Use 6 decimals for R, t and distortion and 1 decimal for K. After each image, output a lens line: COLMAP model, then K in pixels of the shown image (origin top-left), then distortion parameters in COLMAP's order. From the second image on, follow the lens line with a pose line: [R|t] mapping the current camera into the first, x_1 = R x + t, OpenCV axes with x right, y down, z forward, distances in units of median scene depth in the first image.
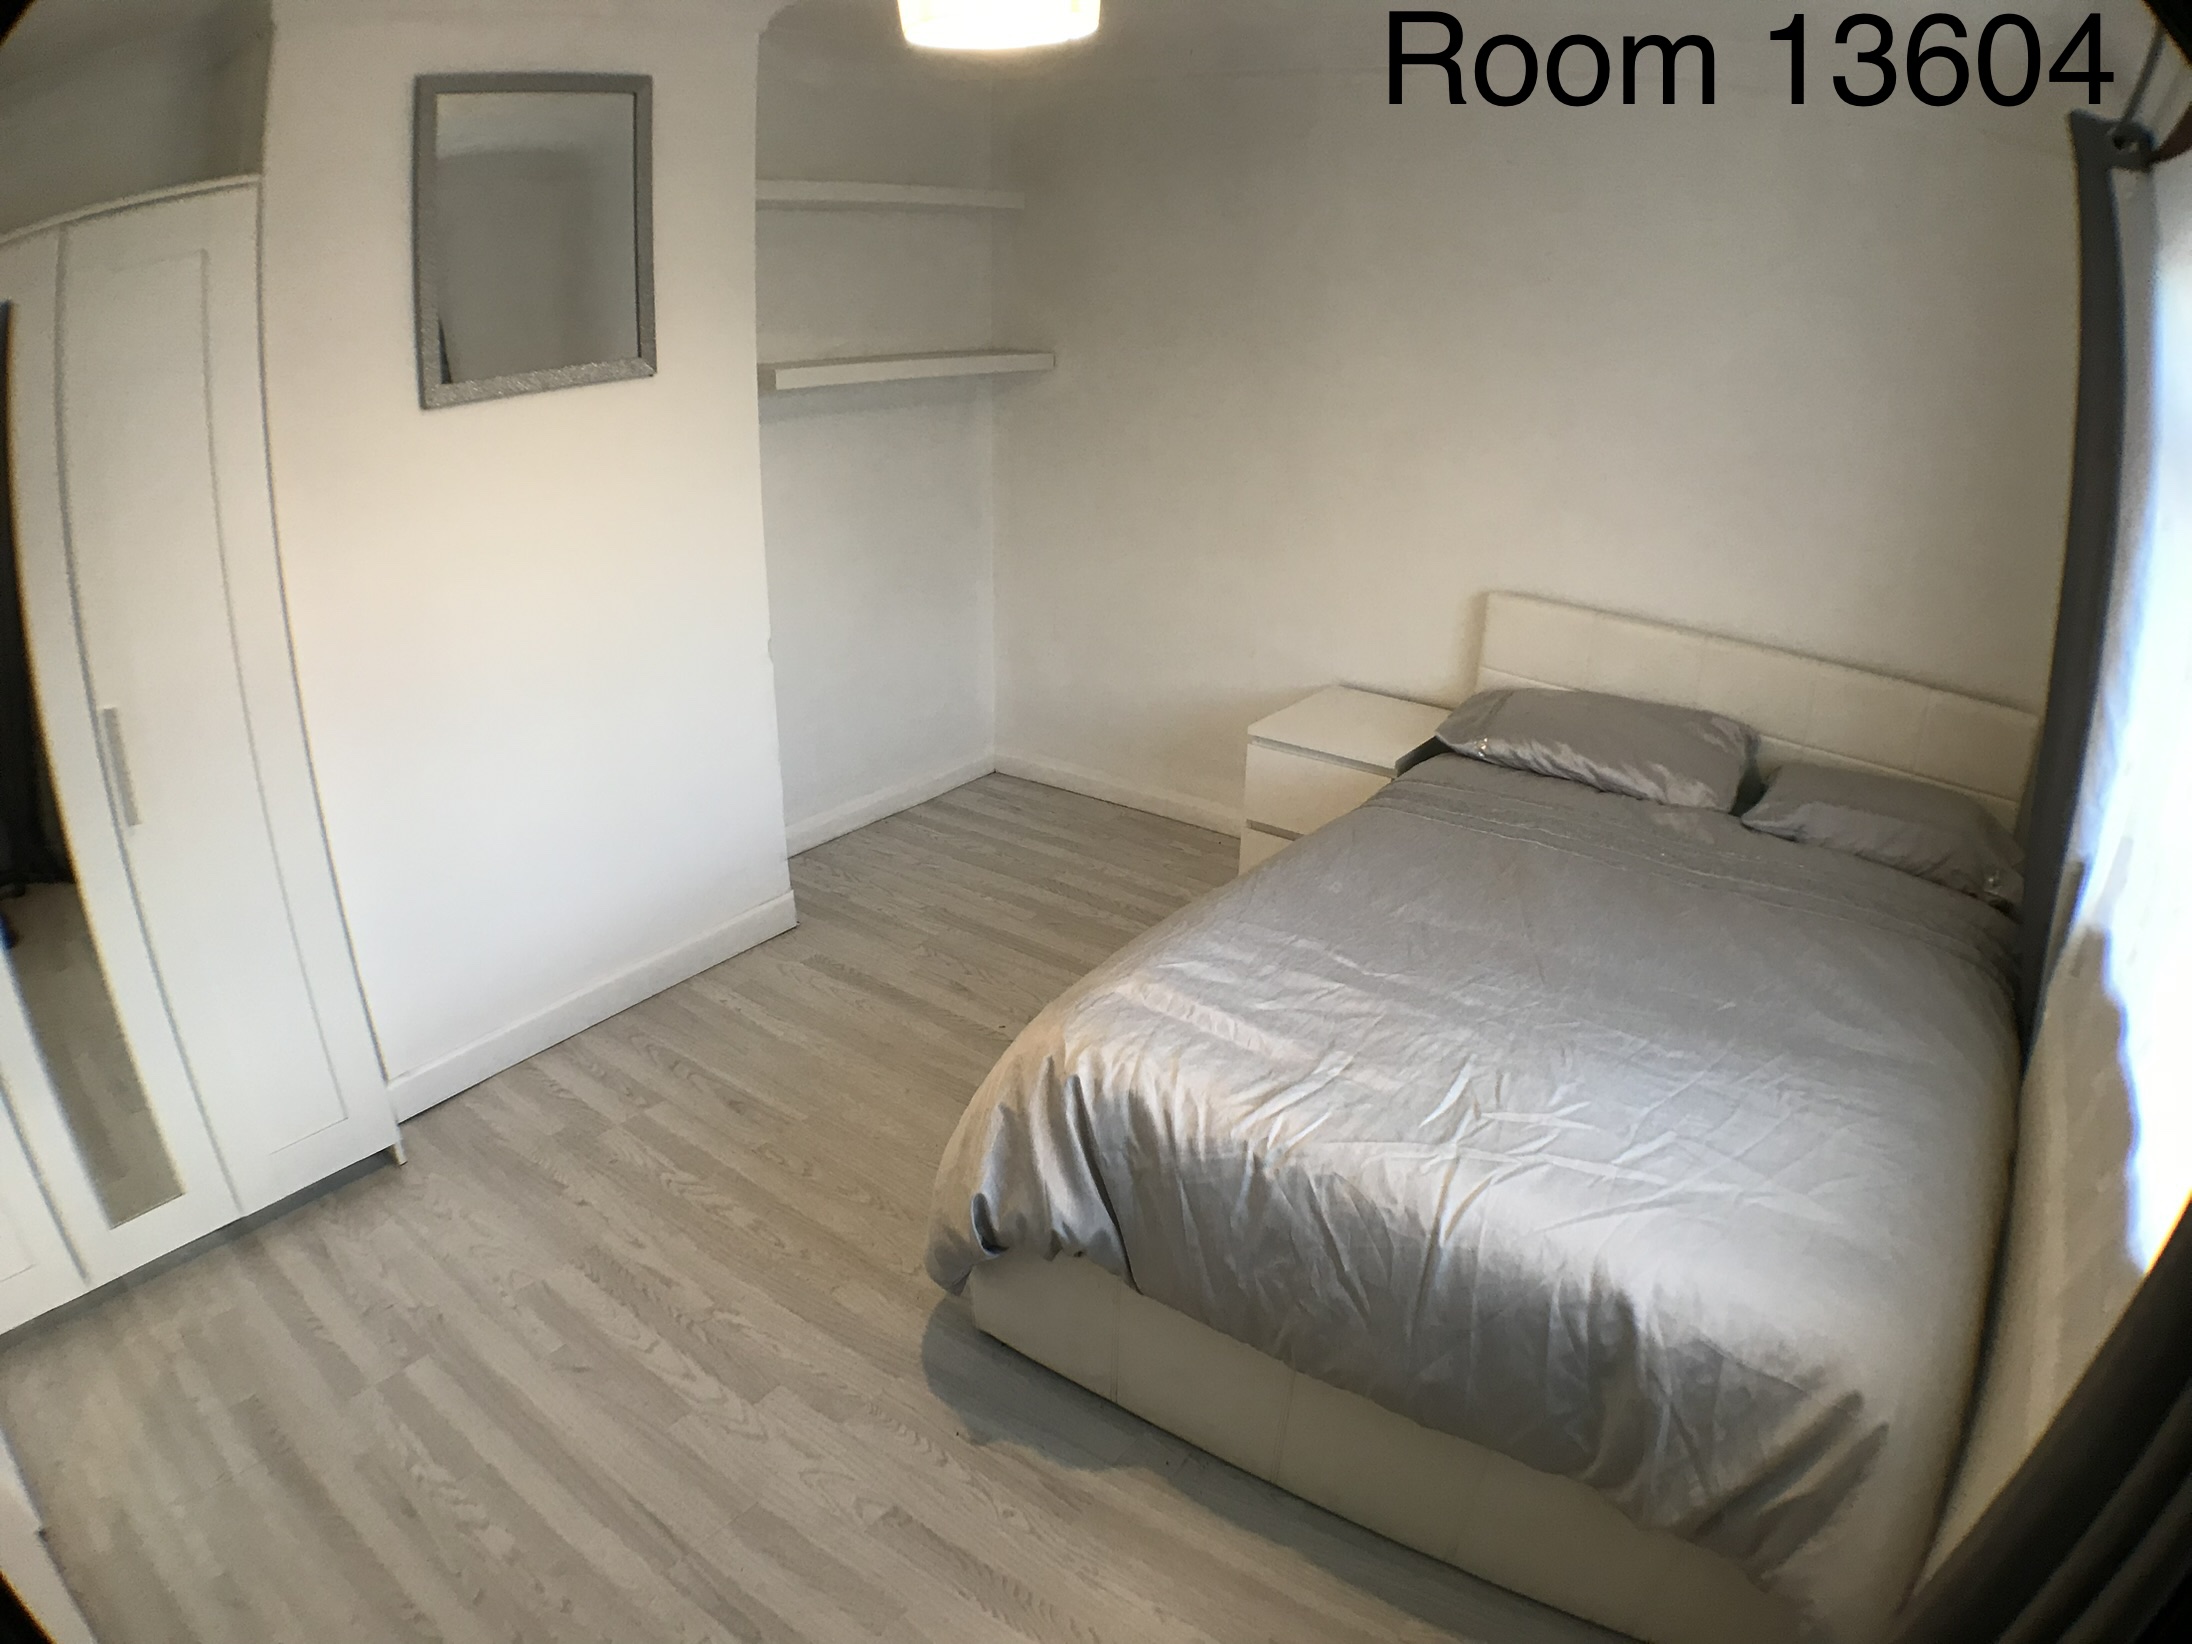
lens RADIAL K [[1304.6, 0, 1101.9], [0, 1304.6, 792.2], [0, 0, 1]] dist [-0.276830, 0.055980]
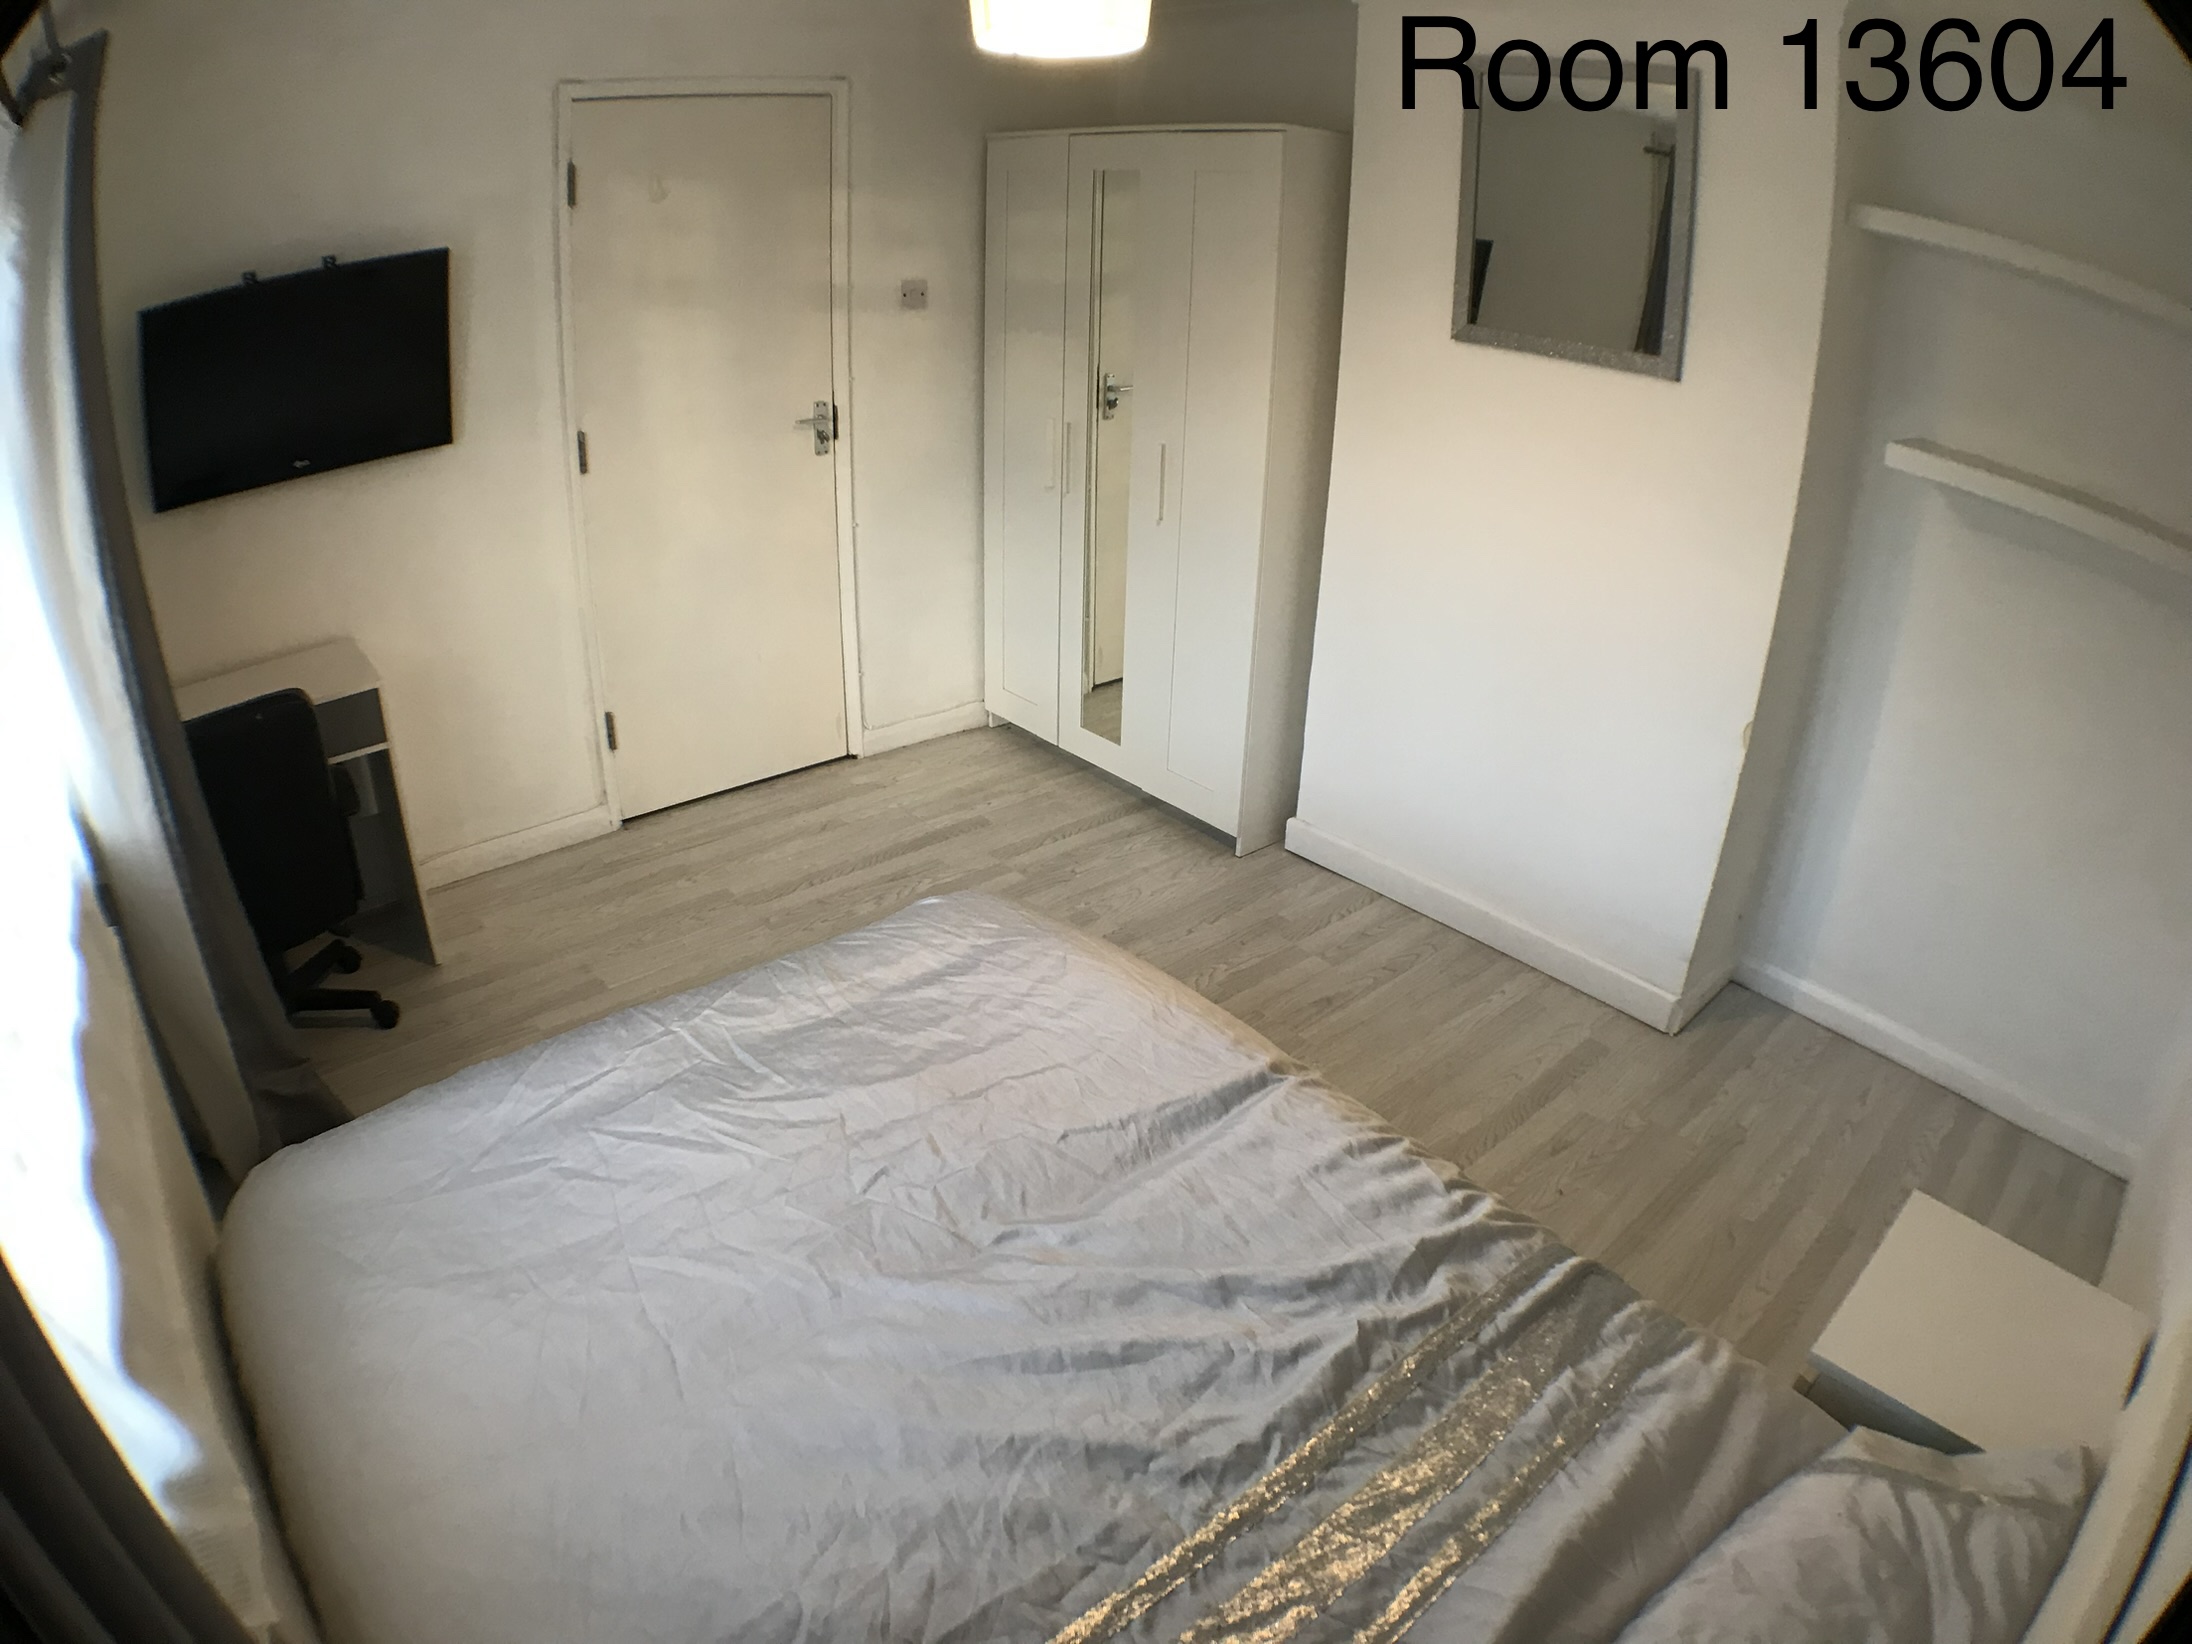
lens RADIAL K [[1304.6, 0, 1101.9], [0, 1304.6, 792.2], [0, 0, 1]] dist [-0.276830, 0.055980]
pose [[-0.230542, 0.394363, -0.889566, 0.898009], [-0.389044, 0.800589, 0.455744, -0.440526], [0.891905, 0.451148, -0.031145, 1.024572]]
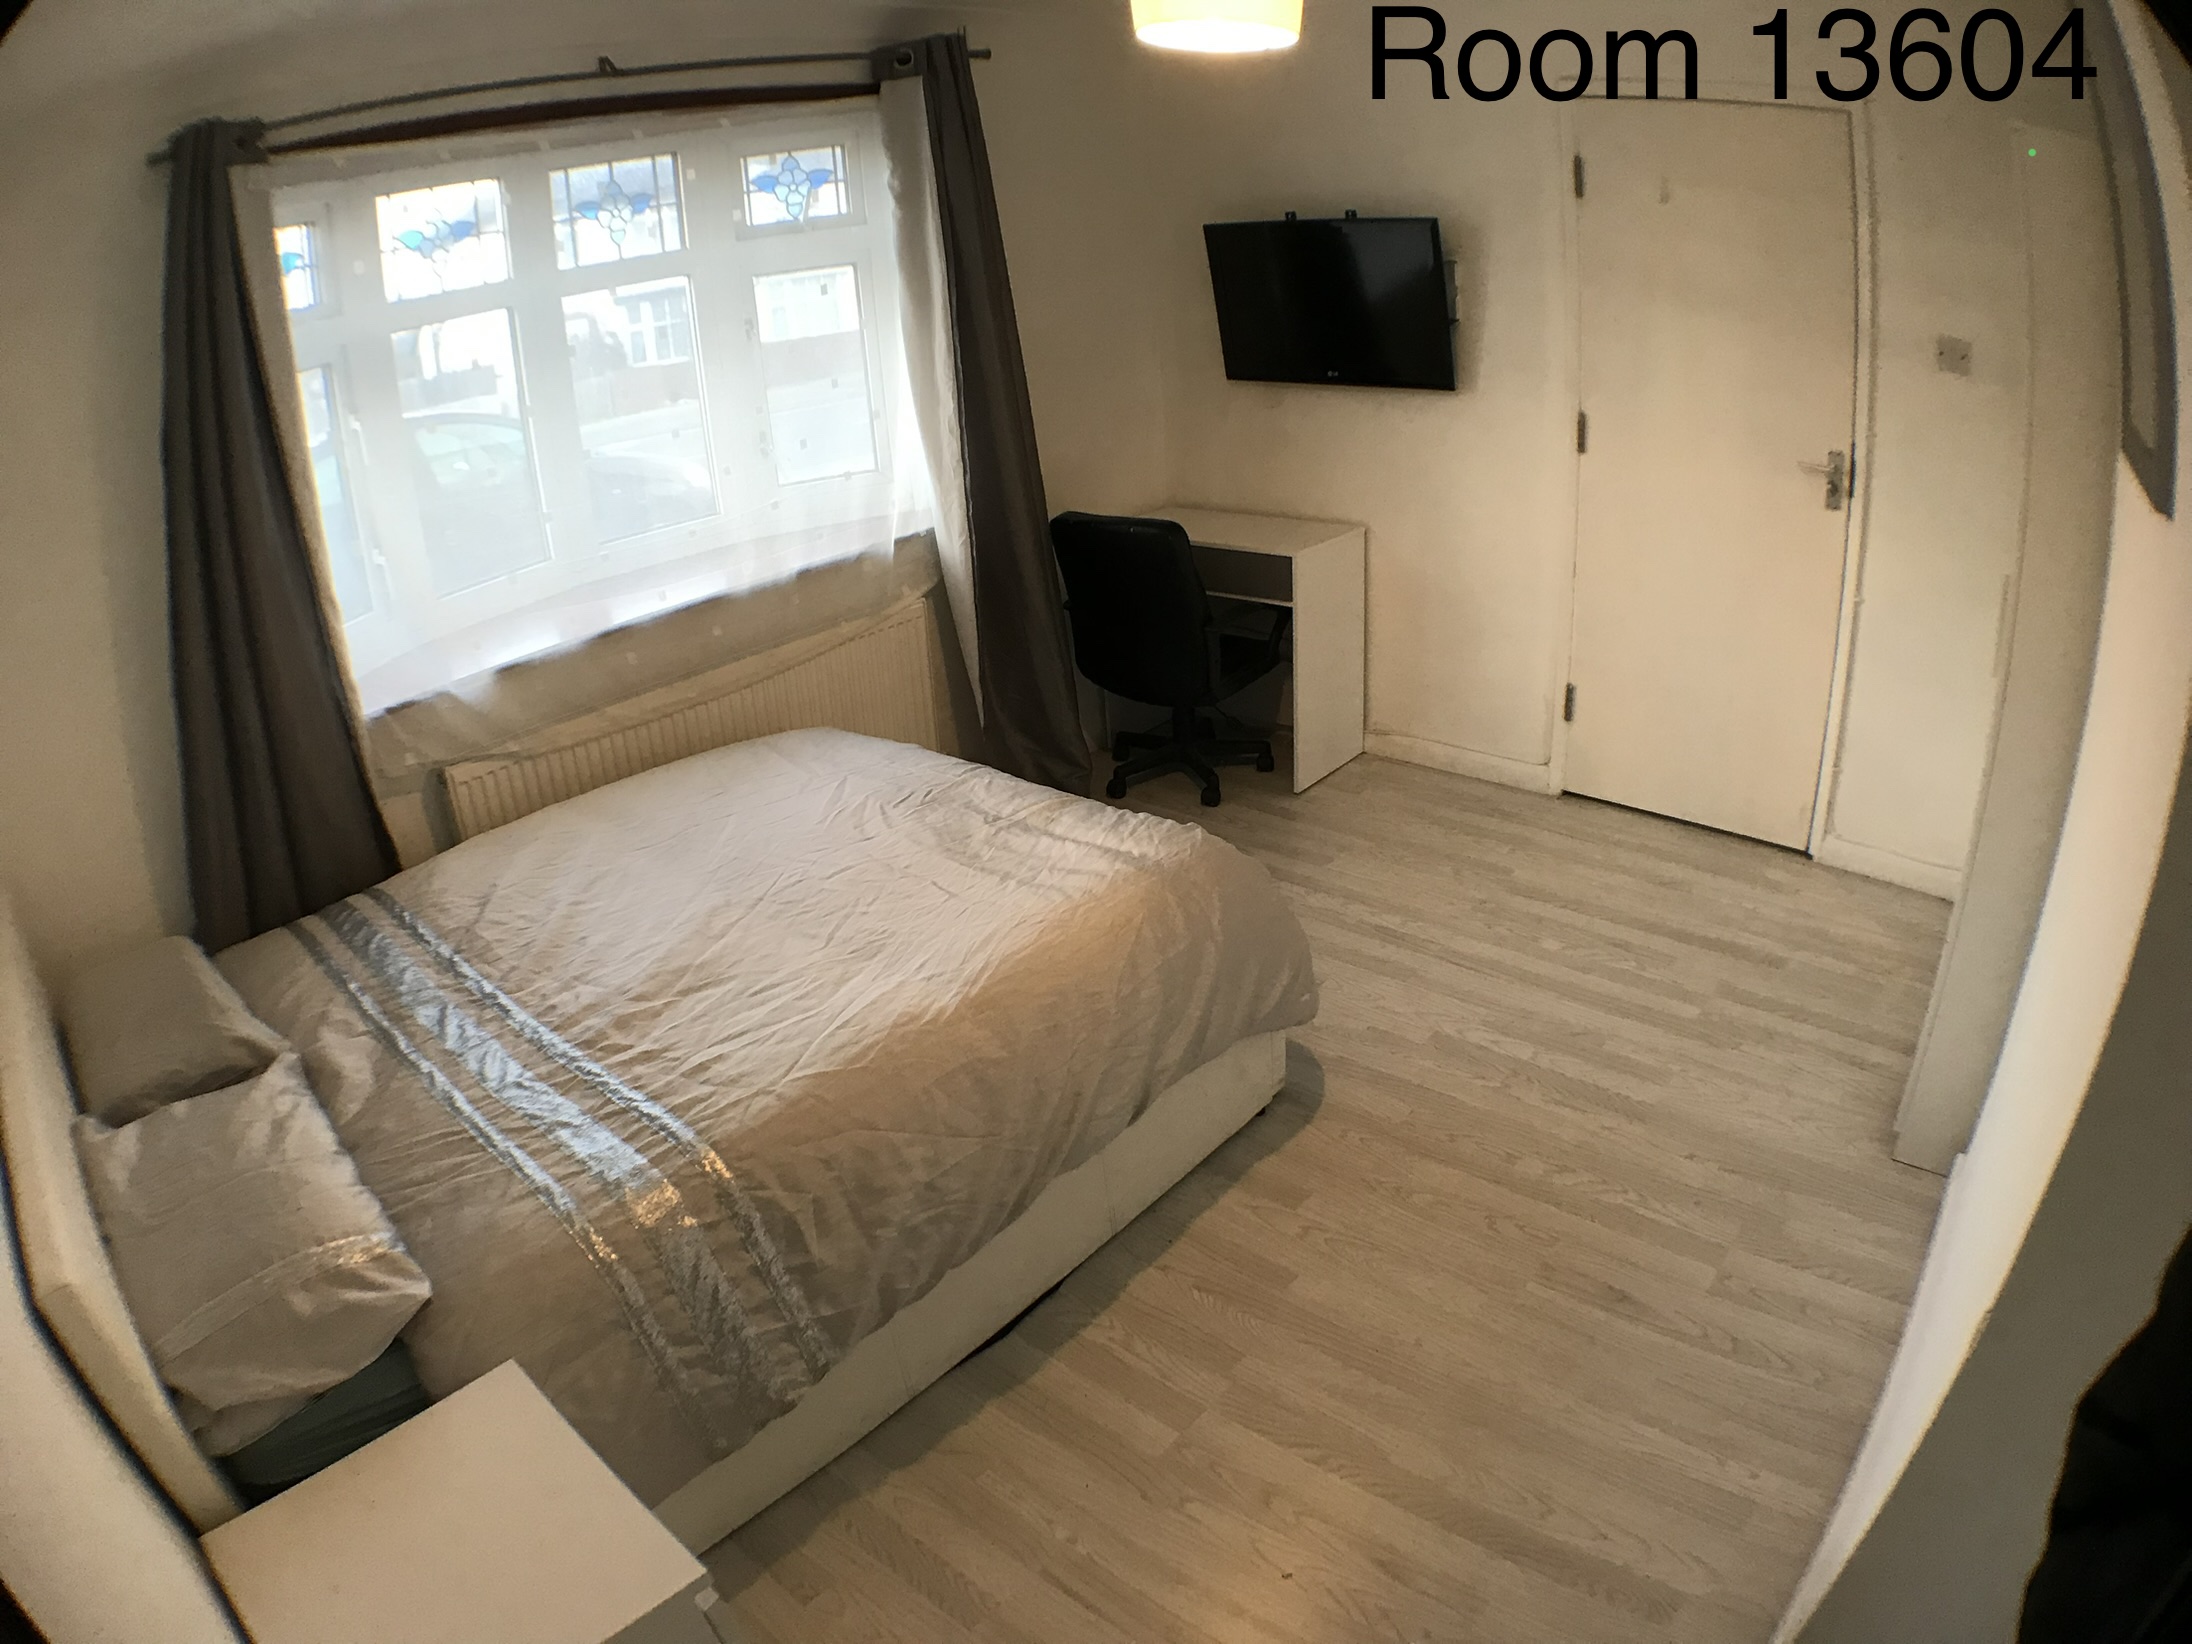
lens RADIAL K [[1304.6, 0, 1101.9], [0, 1304.6, 792.2], [0, 0, 1]] dist [-0.276830, 0.055980]
pose [[-0.995051, 0.005321, 0.099220, -0.048855], [0.075066, 0.694489, 0.715577, -0.715542], [-0.065099, 0.719484, -0.691451, 1.728613]]
